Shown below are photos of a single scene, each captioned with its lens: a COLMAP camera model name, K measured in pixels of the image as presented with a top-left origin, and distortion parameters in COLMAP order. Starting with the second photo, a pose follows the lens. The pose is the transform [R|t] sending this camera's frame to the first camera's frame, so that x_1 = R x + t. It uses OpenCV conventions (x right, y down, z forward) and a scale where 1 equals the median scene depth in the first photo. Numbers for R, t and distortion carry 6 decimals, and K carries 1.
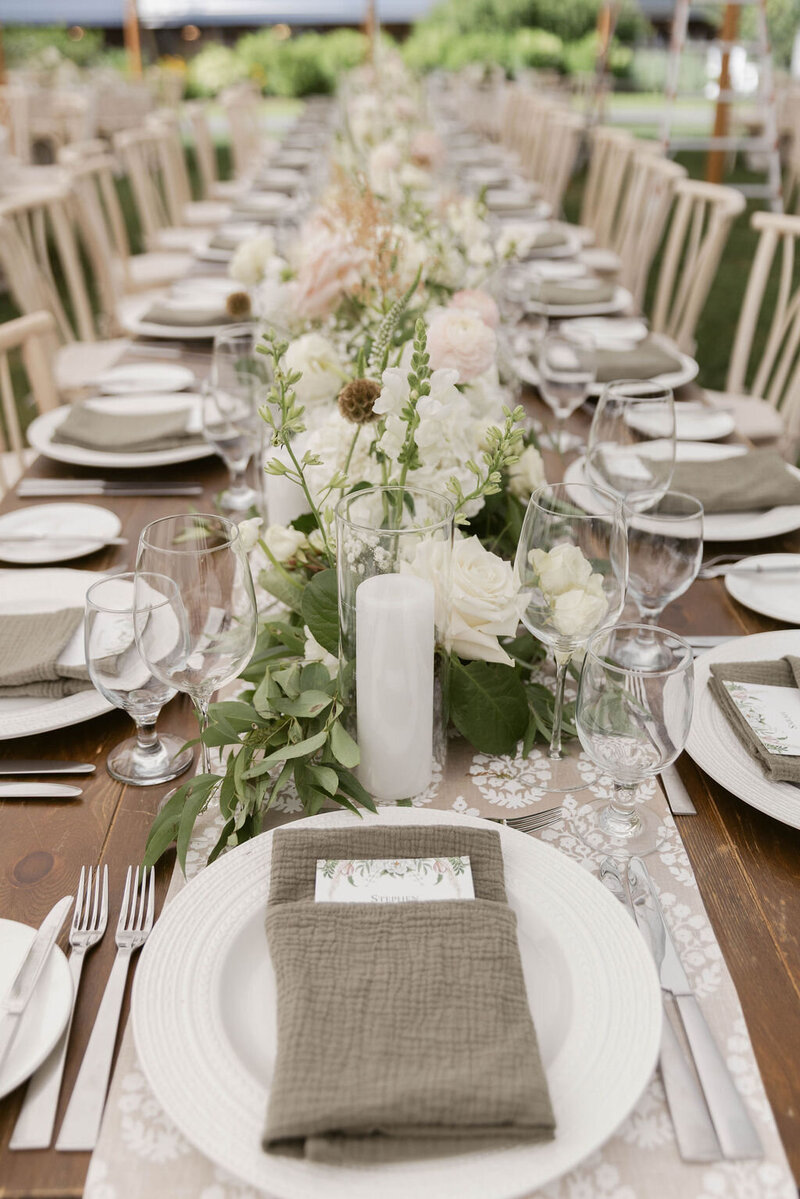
lens RADIAL K [[1090.0, 0, 400.0], [0, 1090.0, 599.5], [0, 0, 1]] dist [0.003252, 0.015079]
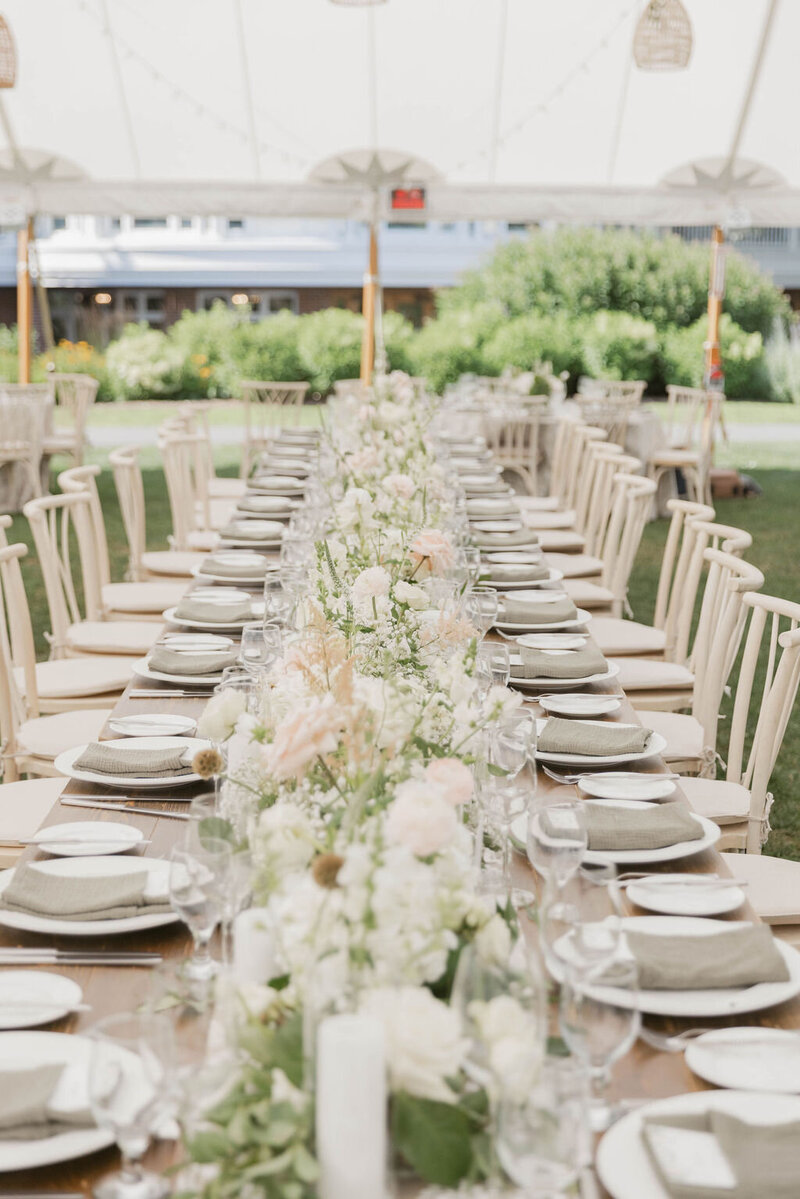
lens RADIAL K [[1870.6, 0, 441.9], [0, 1870.6, 582.0], [0, 0, 1]] dist [0.028341, 0.048996]
pose [[0.999761, 0.016806, 0.014009, 0.036832], [-0.011464, 0.947748, -0.318813, 0.118743], [-0.018635, 0.318576, 0.947714, -0.737144]]
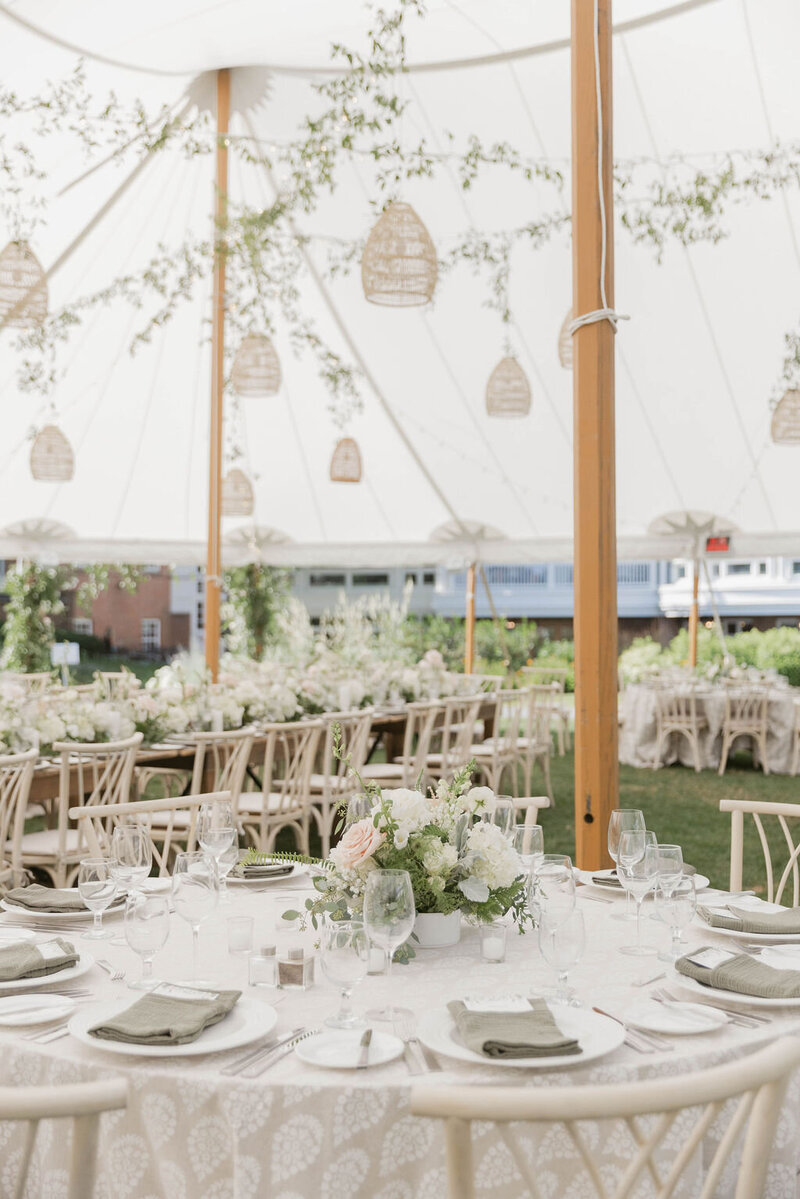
lens RADIAL K [[1344.6, 0, 400.0], [0, 1344.6, 599.5], [0, 0, 1]] dist [0.050163, -0.008159]
pose [[0.886440, 0.004200, -0.462824, 3.500322], [-0.223461, 0.879578, -0.420010, 0.115341], [0.405325, 0.475737, 0.780632, -0.453363]]
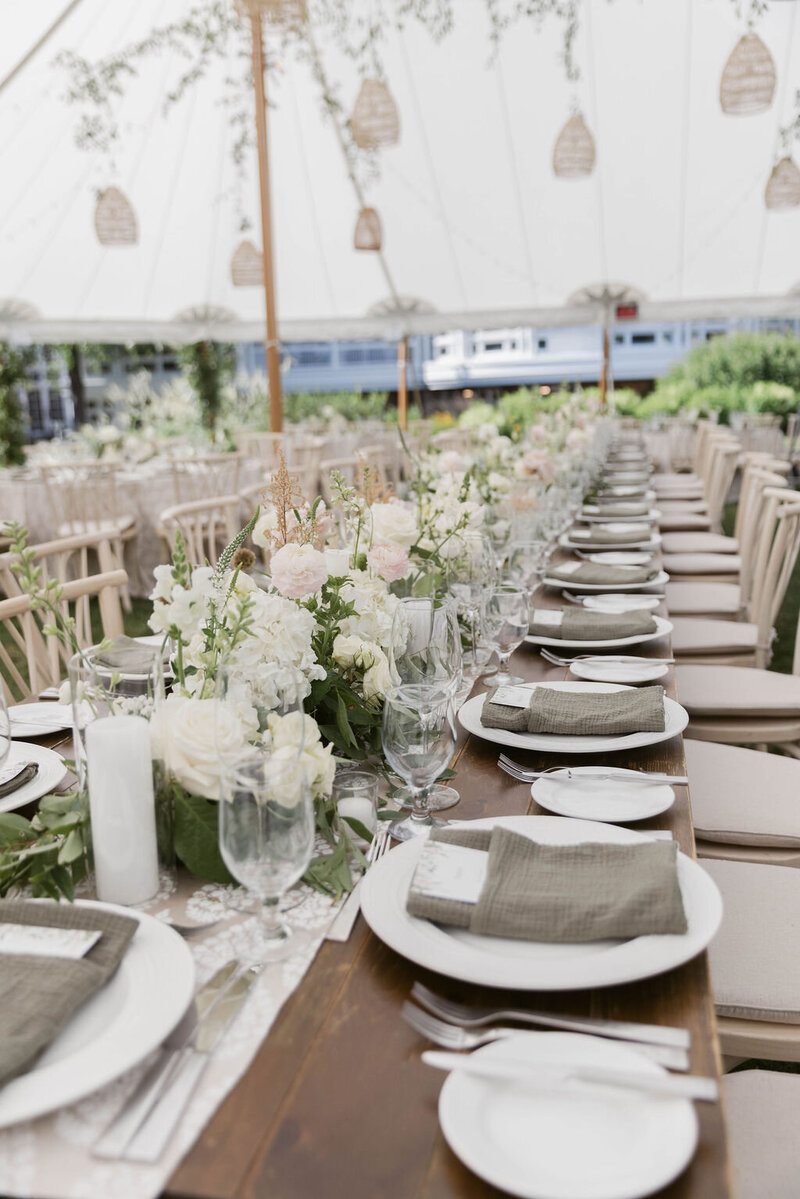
lens RADIAL K [[1047.3, 0, 400.0], [0, 1047.3, 599.5], [0, 0, 1]] dist [0.007339, 0.007401]
pose [[0.970781, 0.021828, -0.238971, 0.381955], [-0.088013, 0.958841, -0.269957, 0.095633], [0.223243, 0.283102, 0.932747, -0.074019]]
